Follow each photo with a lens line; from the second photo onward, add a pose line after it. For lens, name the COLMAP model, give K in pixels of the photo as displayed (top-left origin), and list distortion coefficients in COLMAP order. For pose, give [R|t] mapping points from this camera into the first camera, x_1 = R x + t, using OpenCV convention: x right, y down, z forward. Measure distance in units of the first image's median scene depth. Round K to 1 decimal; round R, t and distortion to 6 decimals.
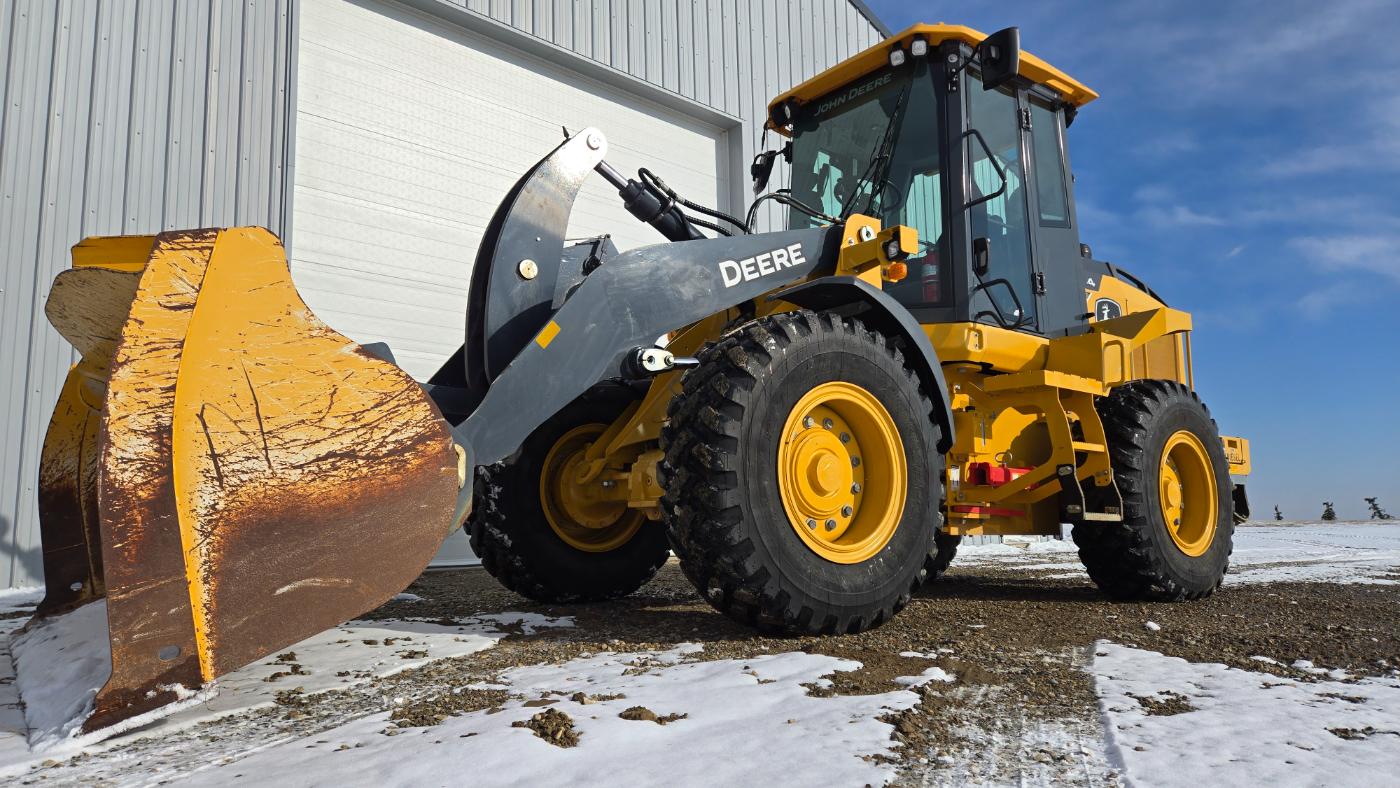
lens RADIAL K [[976.2, 0, 685.9], [0, 976.2, 407.0], [0, 0, 1]] dist [0.073565, -0.078915]
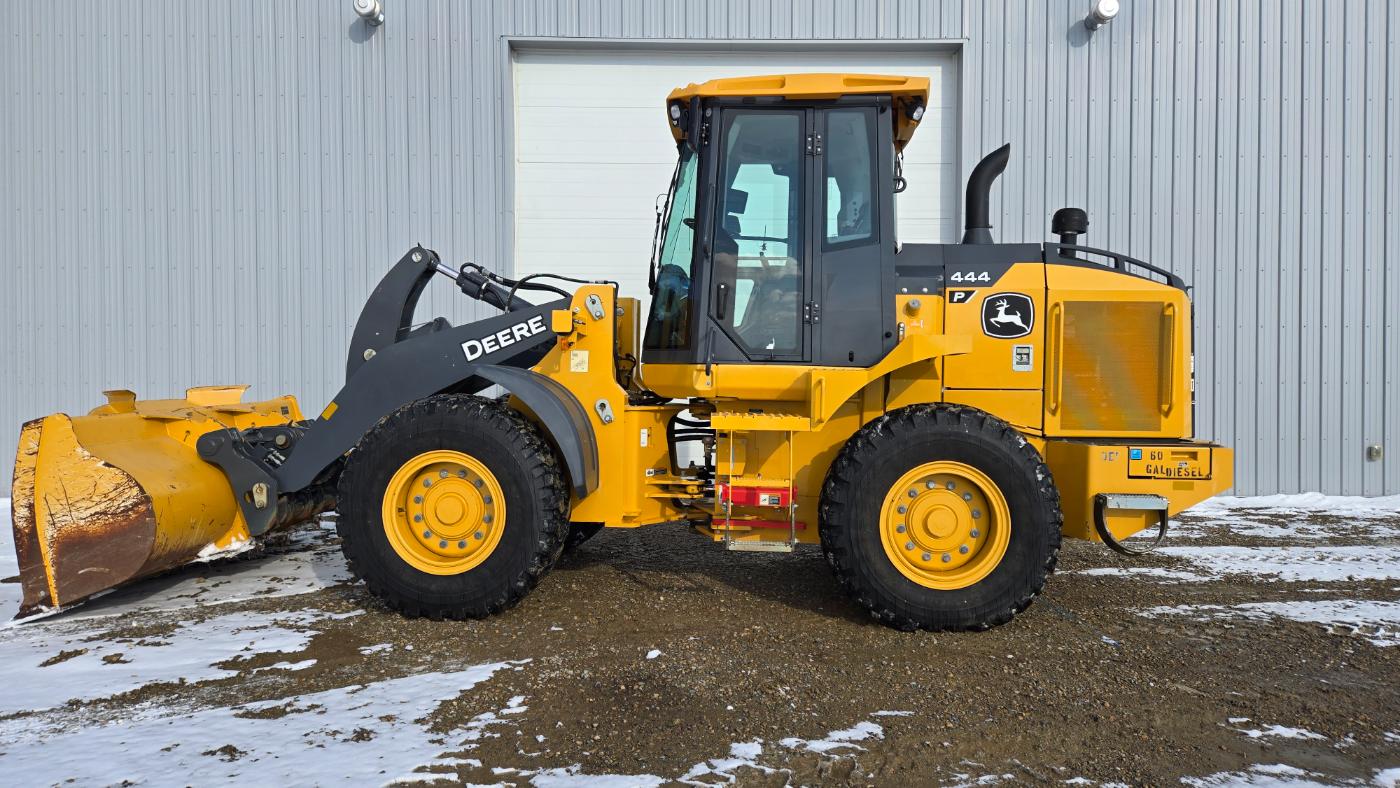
lens RADIAL K [[976.2, 0, 685.9], [0, 976.2, 407.0], [0, 0, 1]] dist [0.073565, -0.078915]
pose [[0.730978, 0.040121, -0.681220, 1.771718], [0.077162, 0.987008, 0.140929, -0.333853], [0.678024, -0.155580, 0.718386, 0.281383]]
